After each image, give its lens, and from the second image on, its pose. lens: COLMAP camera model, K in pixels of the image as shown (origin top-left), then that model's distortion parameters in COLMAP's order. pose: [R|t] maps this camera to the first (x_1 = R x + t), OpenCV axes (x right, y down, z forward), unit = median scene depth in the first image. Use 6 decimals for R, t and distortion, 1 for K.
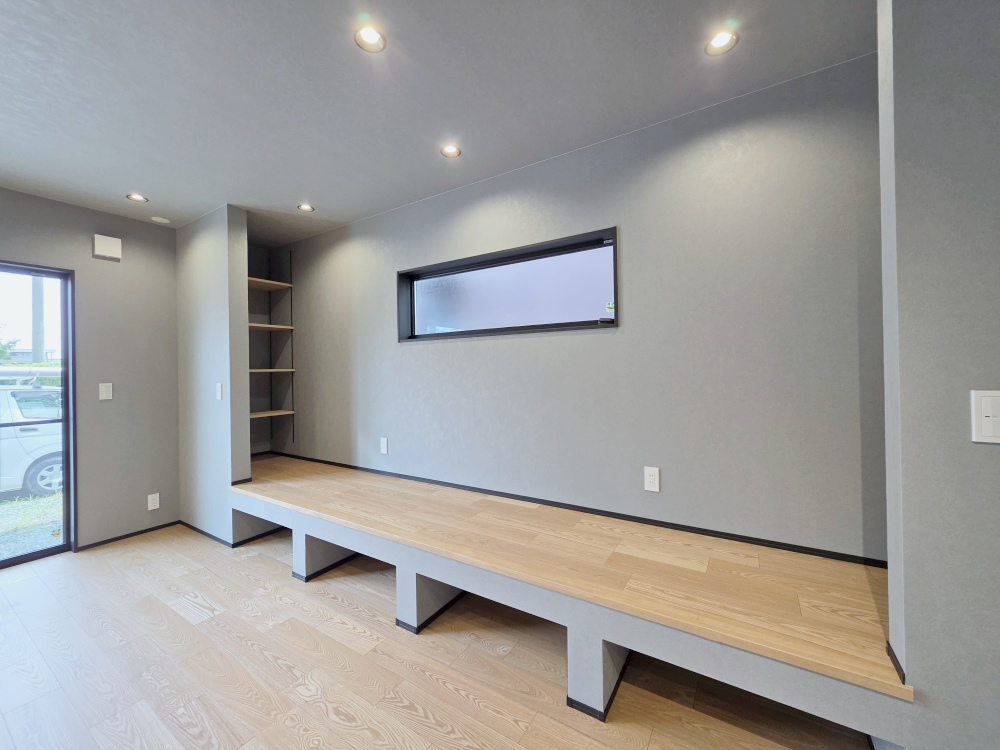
lens RADIAL K [[397.0, 0, 497.7], [0, 397.0, 368.8], [0, 0, 1]] dist [0.000731, -0.000024]
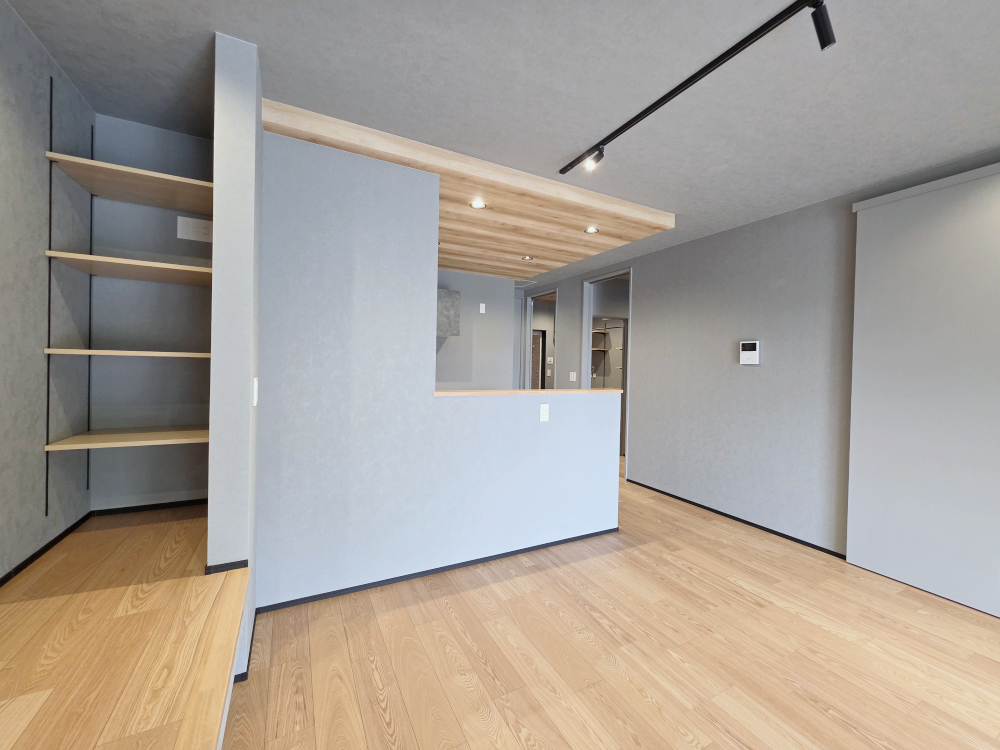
lens RADIAL K [[397.0, 0, 497.7], [0, 397.0, 368.8], [0, 0, 1]] dist [0.000731, -0.000024]
pose [[-0.863014, -0.007235, 0.505128, -0.215193], [-0.008851, 0.999961, -0.000800, 0.002932], [-0.505102, -0.005161, -0.863044, 0.655475]]
